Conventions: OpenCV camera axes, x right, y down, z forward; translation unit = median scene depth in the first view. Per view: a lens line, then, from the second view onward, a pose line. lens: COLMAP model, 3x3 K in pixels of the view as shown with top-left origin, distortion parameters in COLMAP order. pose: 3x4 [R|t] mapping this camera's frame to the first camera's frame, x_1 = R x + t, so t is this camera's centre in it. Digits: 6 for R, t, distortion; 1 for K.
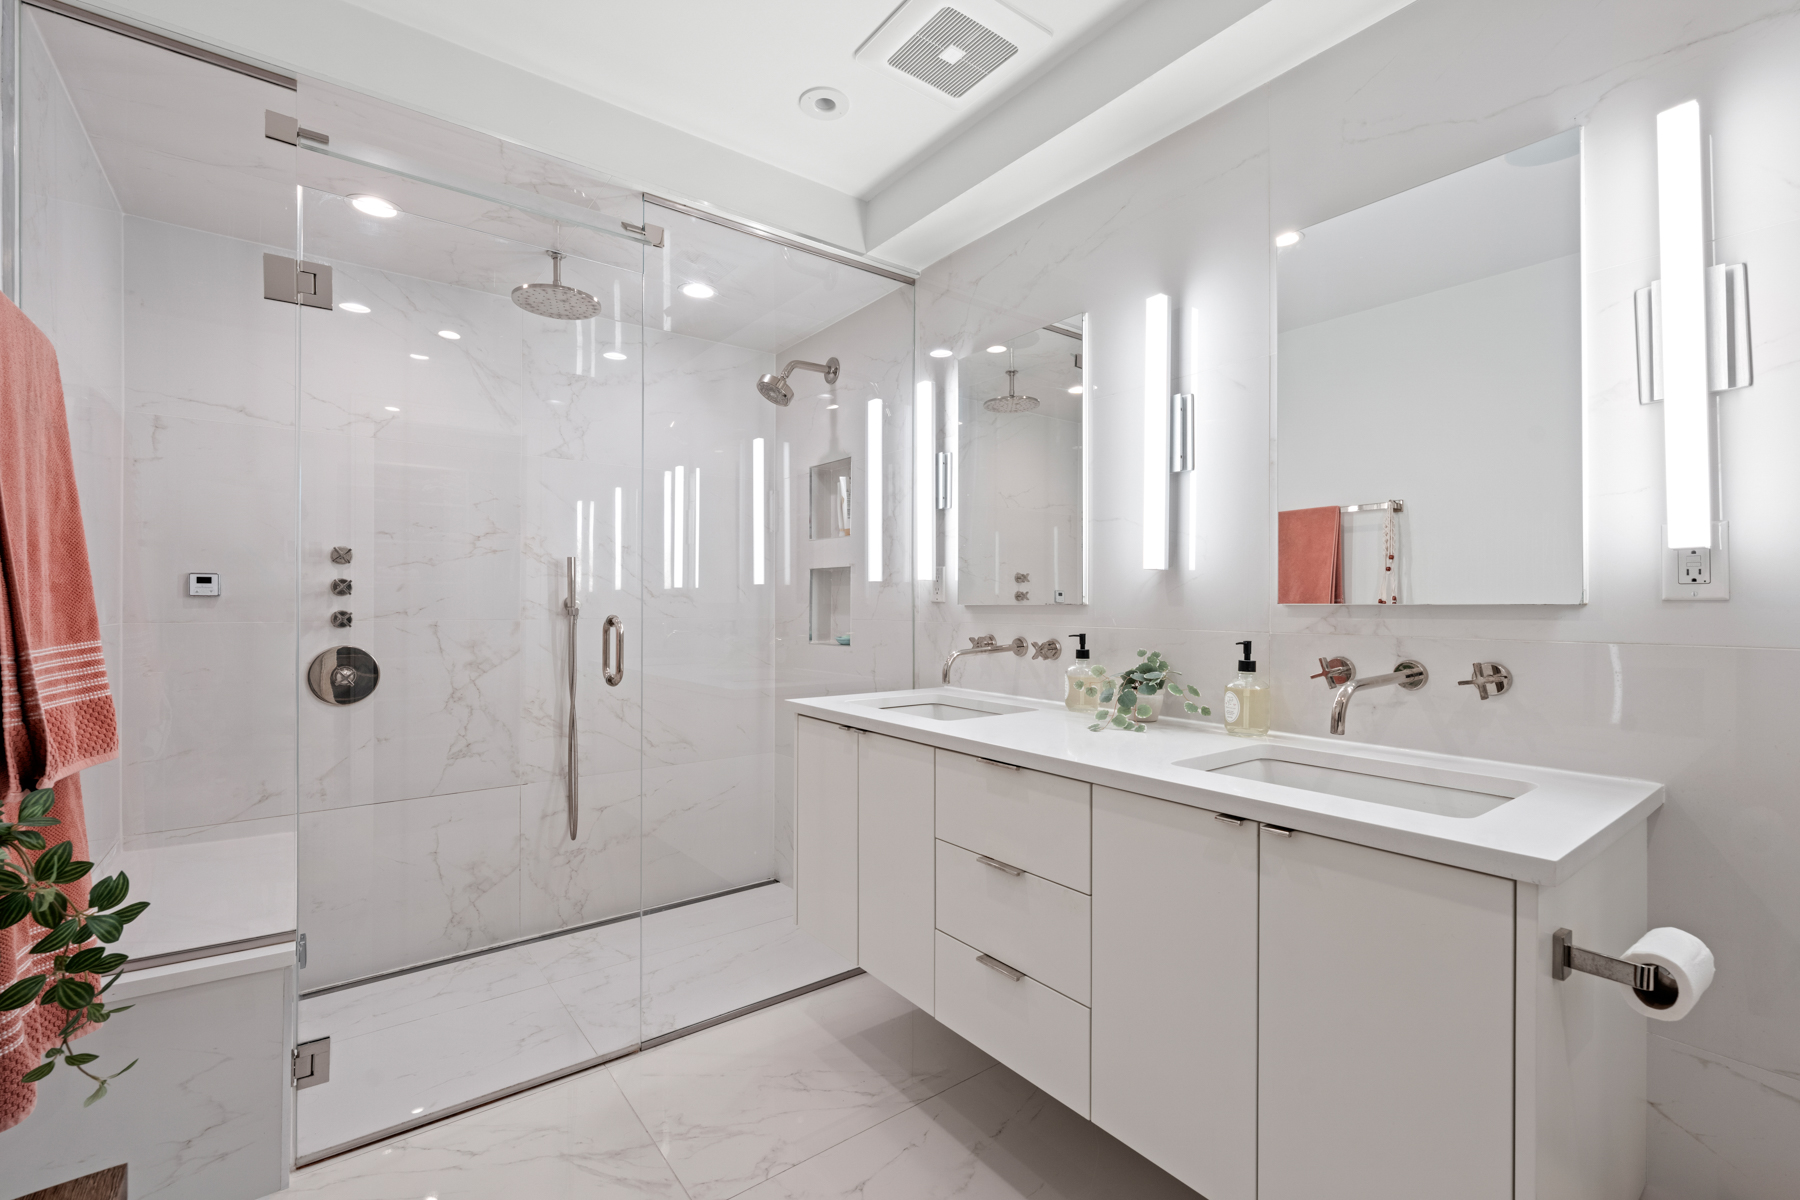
lens RADIAL K [[760.9, 0, 897.9], [0, 760.9, 600.2], [0, 0, 1]] dist [-0.004089, -0.000285]
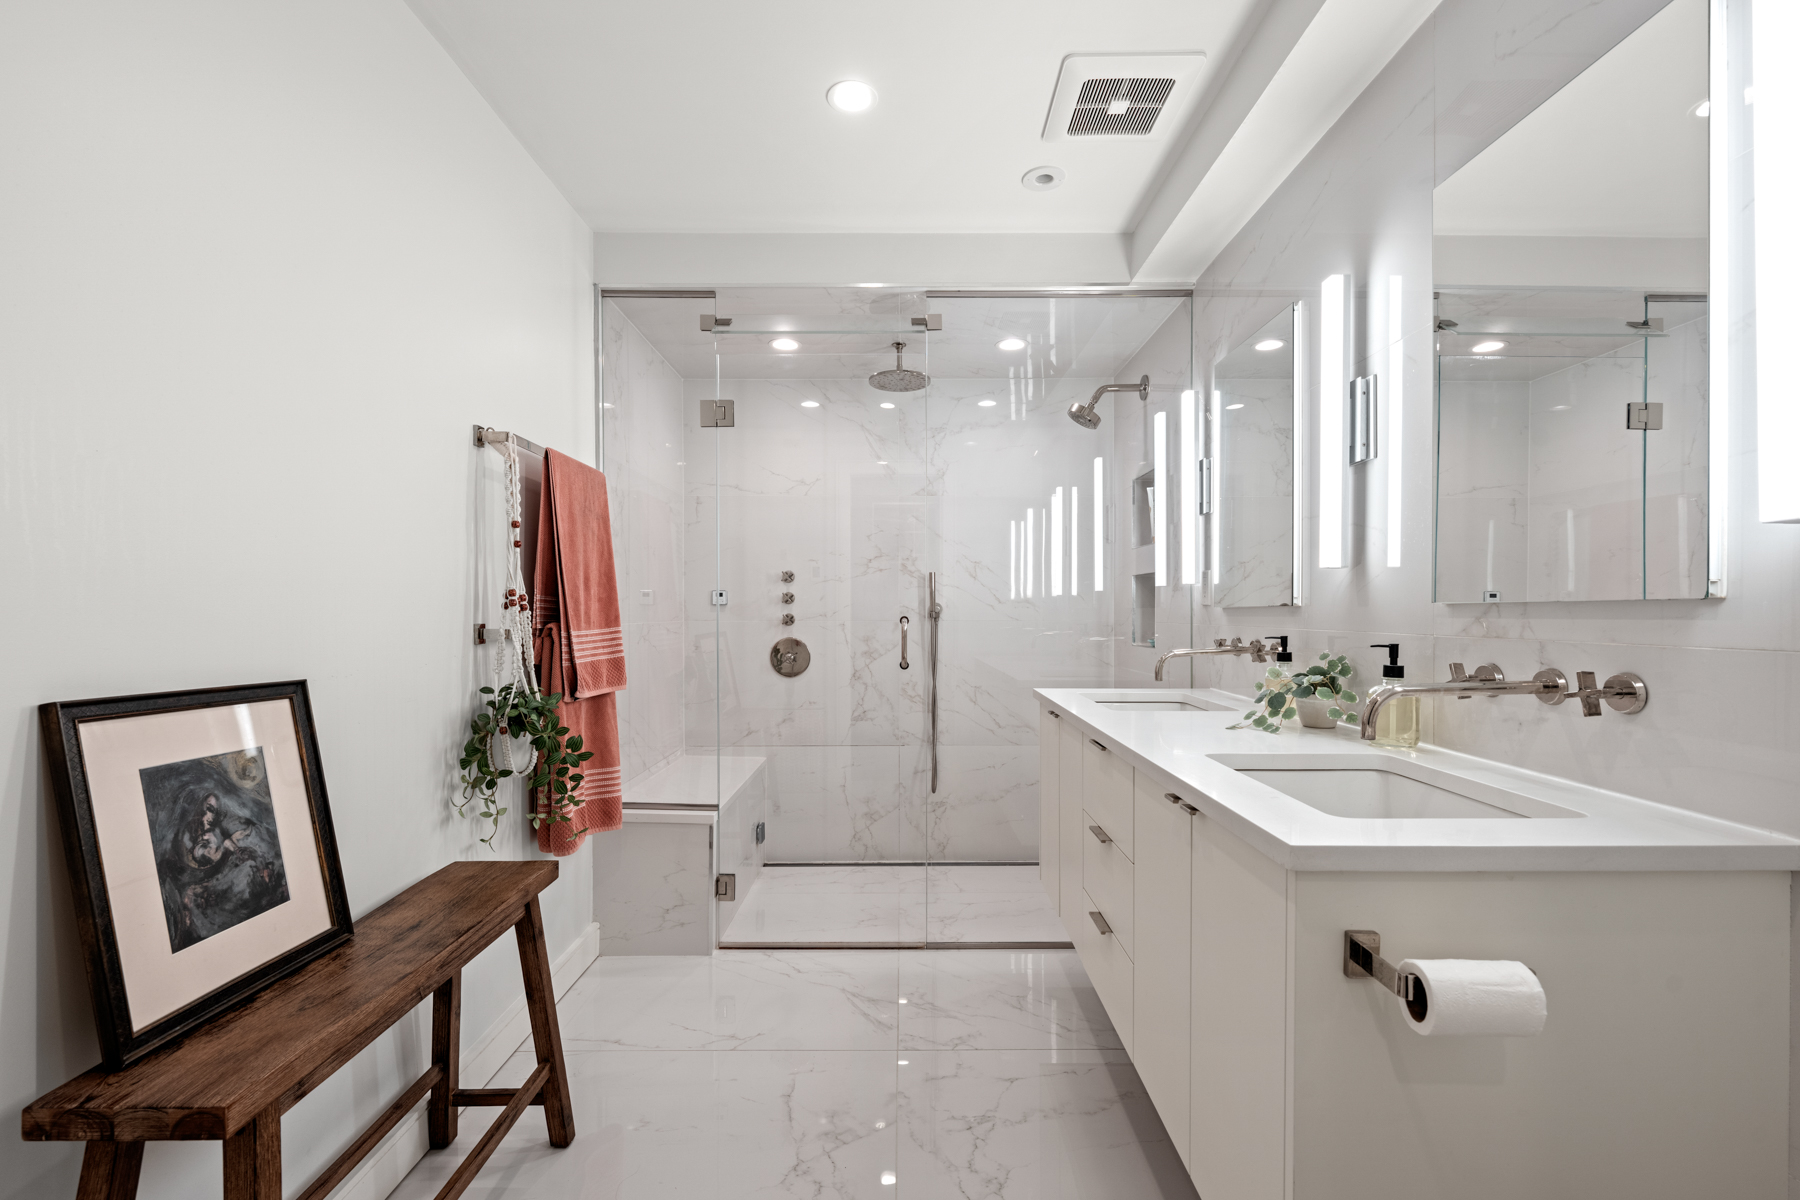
lens RADIAL K [[760.9, 0, 924.6], [0, 760.9, 614.9], [0, 0, 1]] dist [-0.004089, -0.000285]
pose [[0.804653, 0.000251, -0.593745, 0.381686], [0.004948, 0.999962, 0.007129, 0.006734], [0.593724, -0.008674, 0.804622, -0.046506]]
